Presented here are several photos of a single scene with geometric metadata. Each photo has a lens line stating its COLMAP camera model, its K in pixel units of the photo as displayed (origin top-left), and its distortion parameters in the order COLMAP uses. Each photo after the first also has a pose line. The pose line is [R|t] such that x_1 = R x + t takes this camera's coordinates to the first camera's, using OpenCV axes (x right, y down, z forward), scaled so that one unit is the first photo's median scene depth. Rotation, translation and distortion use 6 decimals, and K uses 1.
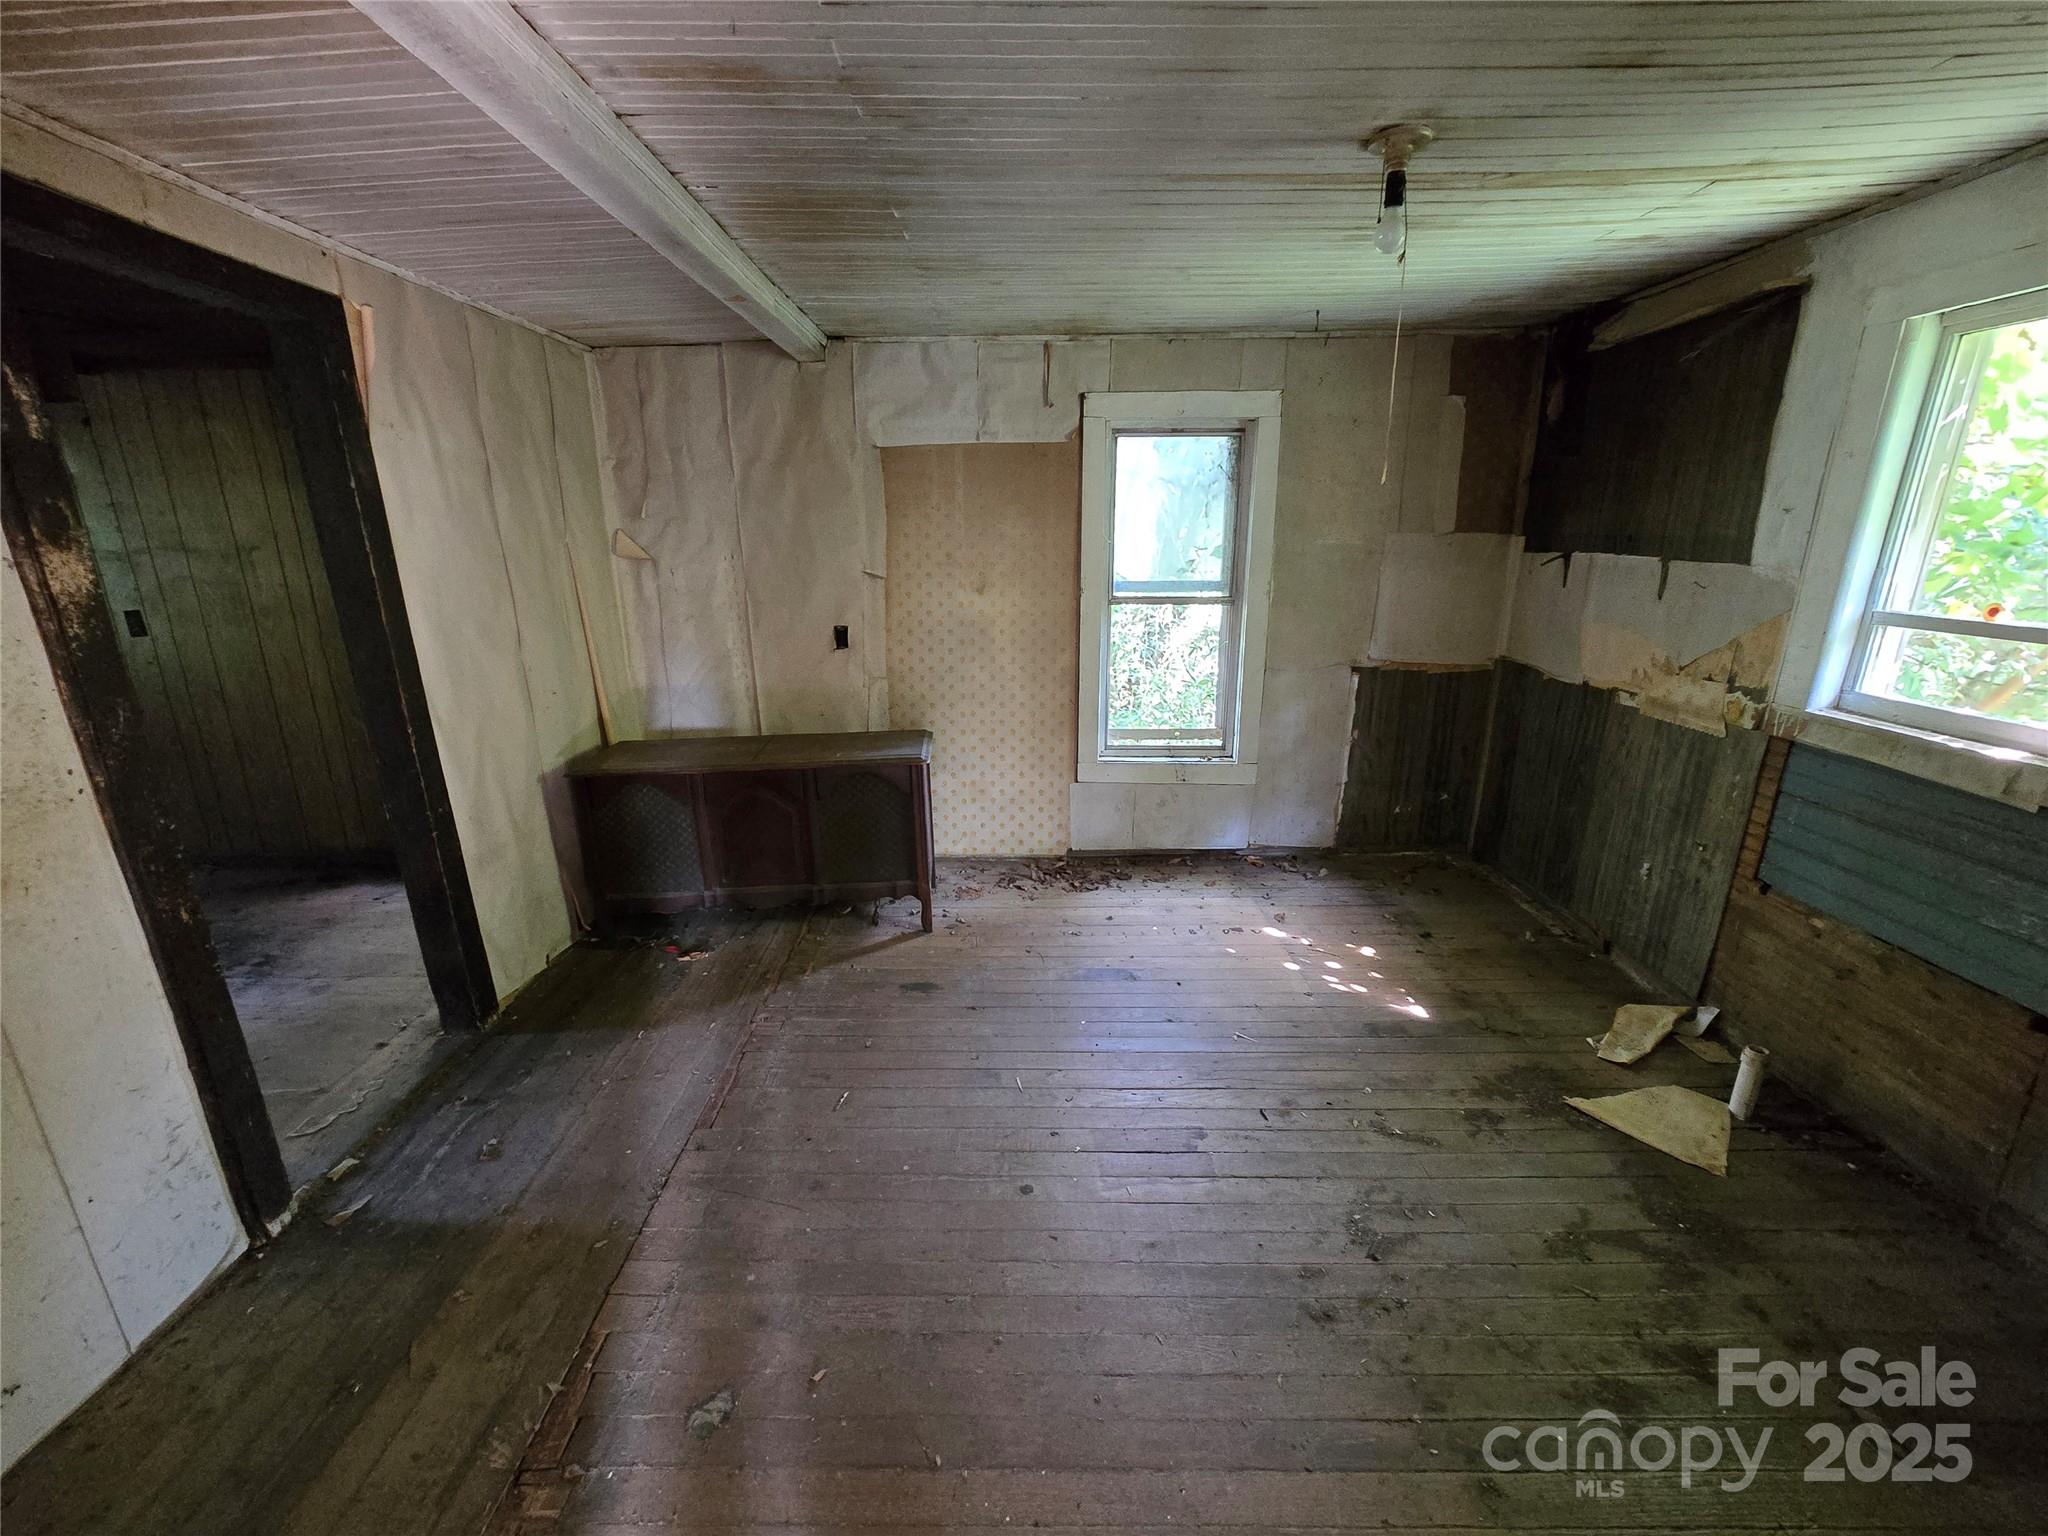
lens RADIAL K [[831.4, 0, 1017.1], [0, 831.4, 775.5], [0, 0, 1]] dist [-0.001541, 0.000237]
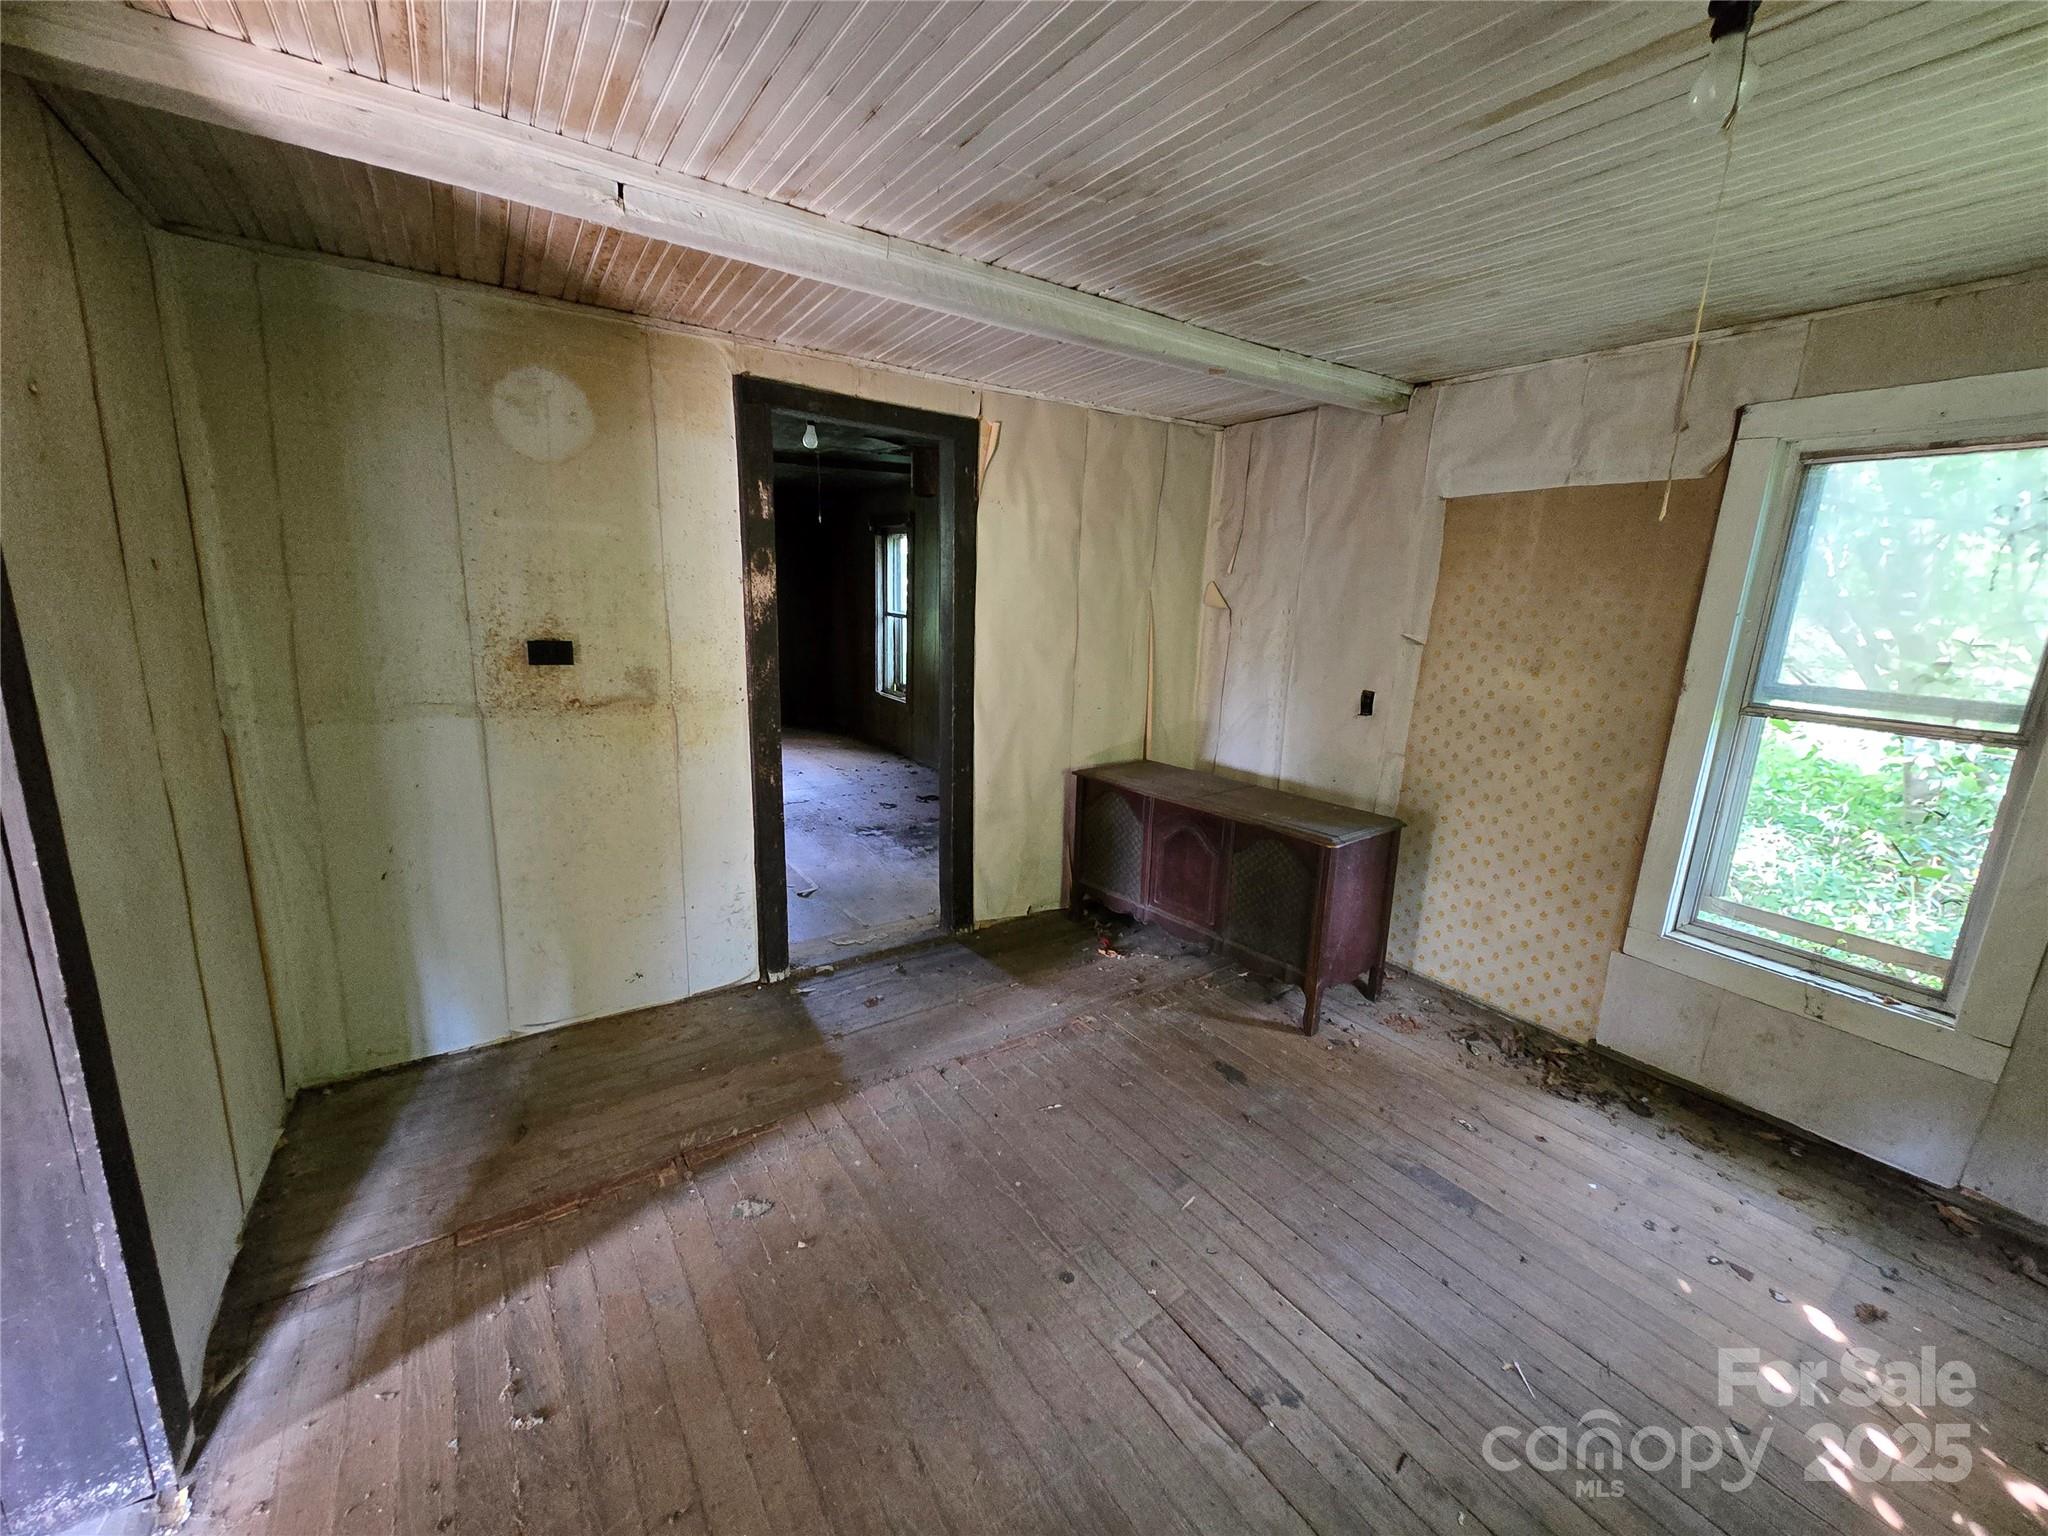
lens RADIAL K [[823.4, 0, 1022.8], [0, 823.4, 775.9], [0, 0, 1]] dist [0.000645, 0.000340]
pose [[0.567609, 0.216553, -0.794308, 0.348014], [-0.269675, 0.960466, 0.069144, -0.053543], [0.777879, 0.174958, 0.603568, 0.179610]]
